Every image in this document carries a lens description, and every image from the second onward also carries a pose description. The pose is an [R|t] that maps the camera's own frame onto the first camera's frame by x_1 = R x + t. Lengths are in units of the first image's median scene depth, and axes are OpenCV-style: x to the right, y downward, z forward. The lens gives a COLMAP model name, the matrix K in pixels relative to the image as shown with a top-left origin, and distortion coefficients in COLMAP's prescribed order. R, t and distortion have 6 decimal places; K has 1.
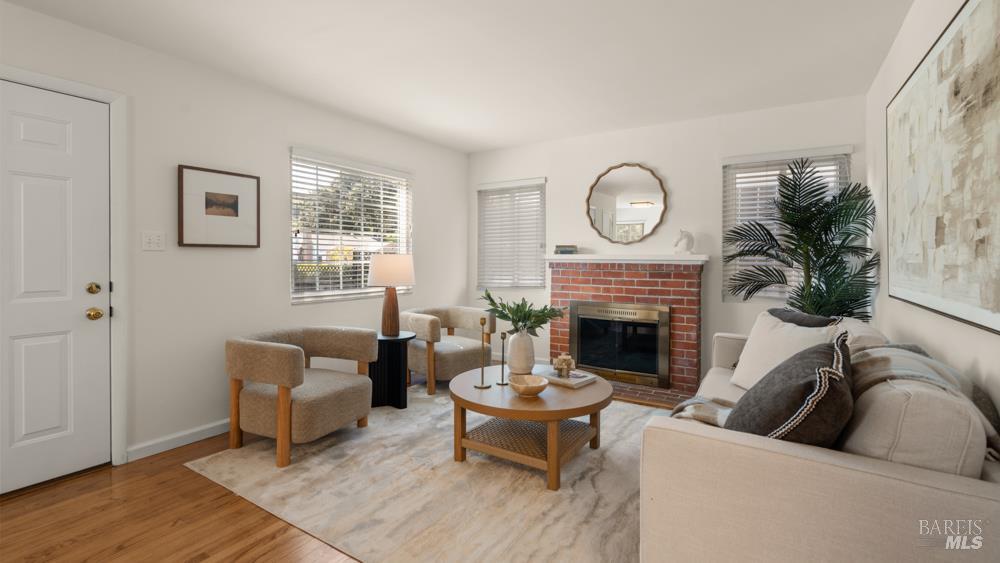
lens RADIAL K [[451.8, 0, 498.0], [0, 451.8, 272.9], [0, 0, 1]] dist [-0.001621, 0.001759]
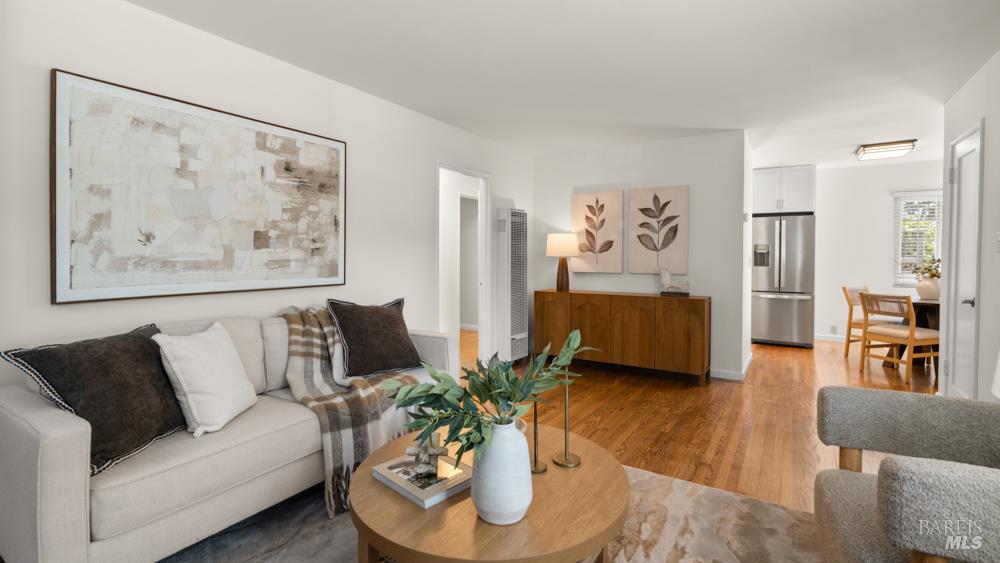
lens RADIAL K [[451.8, 0, 497.6], [0, 451.8, 276.0], [0, 0, 1]] dist [-0.001621, 0.001759]
pose [[-0.999812, -0.004071, 0.018965, 0.032579], [-0.002485, 0.996556, 0.082886, -0.039073], [-0.019237, 0.082824, -0.996379, 1.027690]]
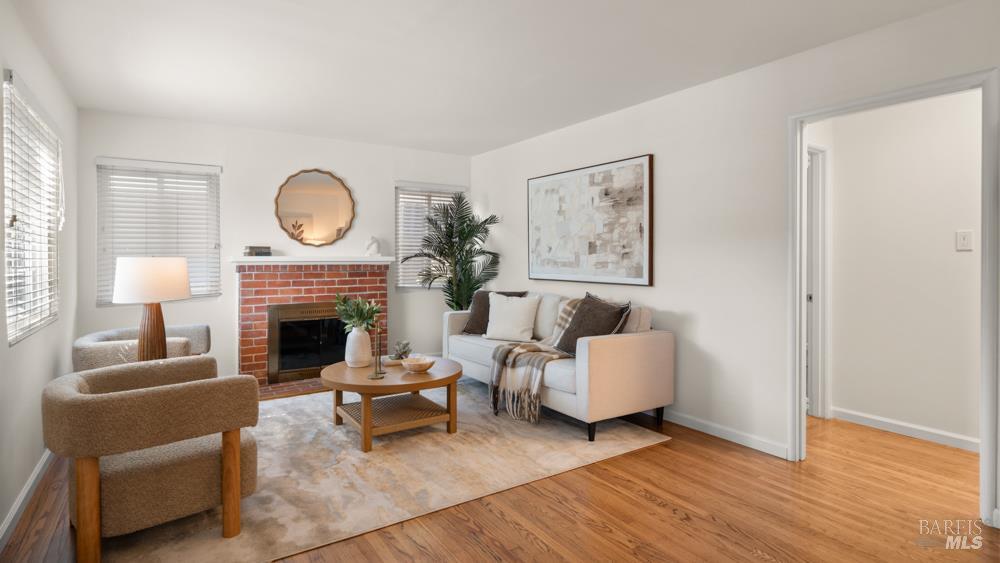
lens RADIAL K [[501.3, 0, 503.5], [0, 501.3, 286.9], [0, 0, 1]] dist [-0.006586, -0.001542]
pose [[0.401116, -0.058435, 0.914161, -0.643141], [0.034165, 0.998223, 0.048817, -0.012629], [-0.915390, 0.011651, 0.402400, 0.141559]]
